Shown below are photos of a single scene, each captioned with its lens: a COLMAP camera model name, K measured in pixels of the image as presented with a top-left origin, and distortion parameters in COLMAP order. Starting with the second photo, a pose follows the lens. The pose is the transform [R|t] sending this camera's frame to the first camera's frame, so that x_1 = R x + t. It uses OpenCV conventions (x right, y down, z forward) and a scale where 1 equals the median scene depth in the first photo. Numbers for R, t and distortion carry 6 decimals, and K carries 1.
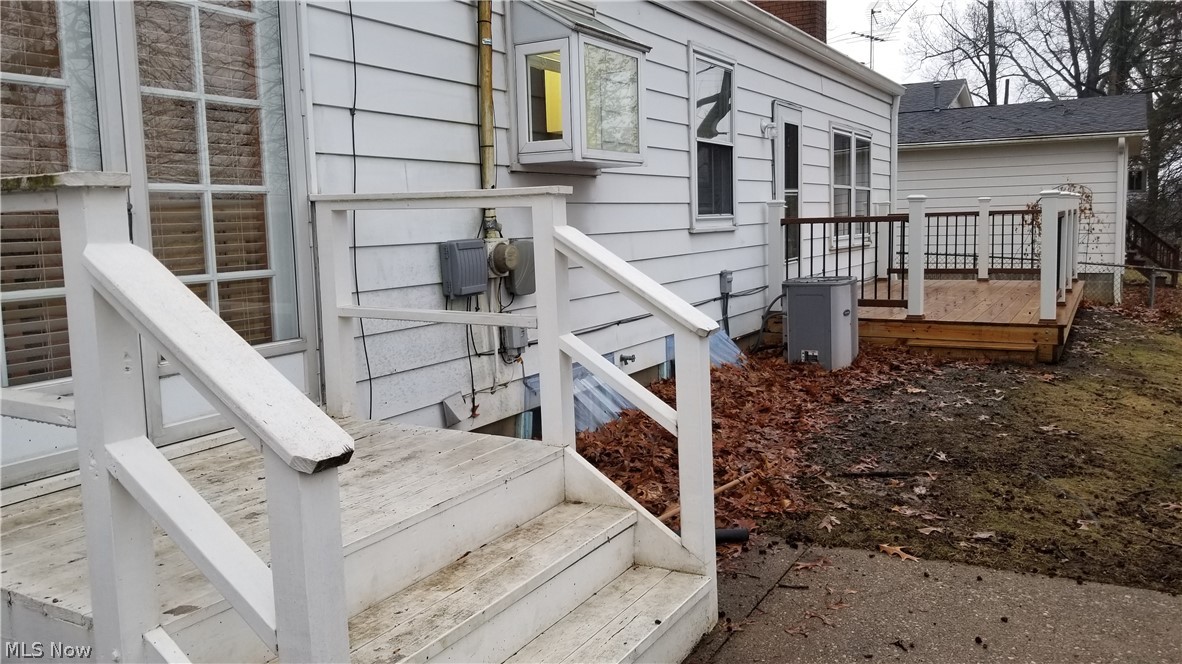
lens RADIAL K [[930.2, 0, 583.7], [0, 930.2, 329.1], [0, 0, 1]] dist [0.060517, -0.096731]
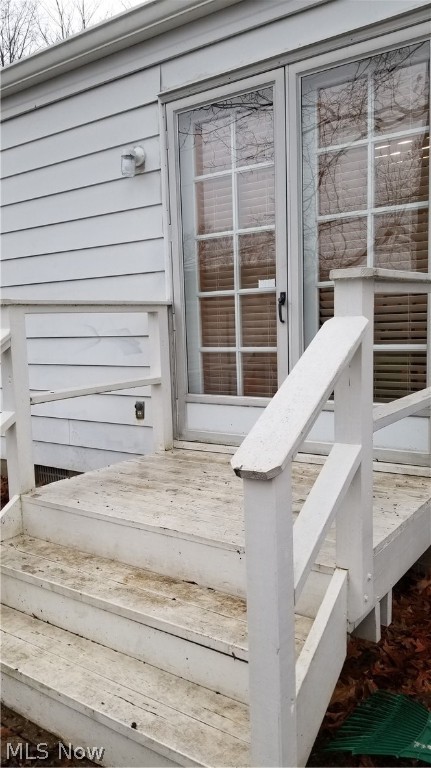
lens RADIAL K [[604.4, 0, 210.6], [0, 604.4, 383.7], [0, 0, 1]] dist [0.060517, -0.096731]
pose [[-0.106940, 0.148205, -0.983158, 0.666393], [-0.075853, 0.984730, 0.156693, -0.162939], [0.991368, 0.091332, -0.094065, 1.109924]]
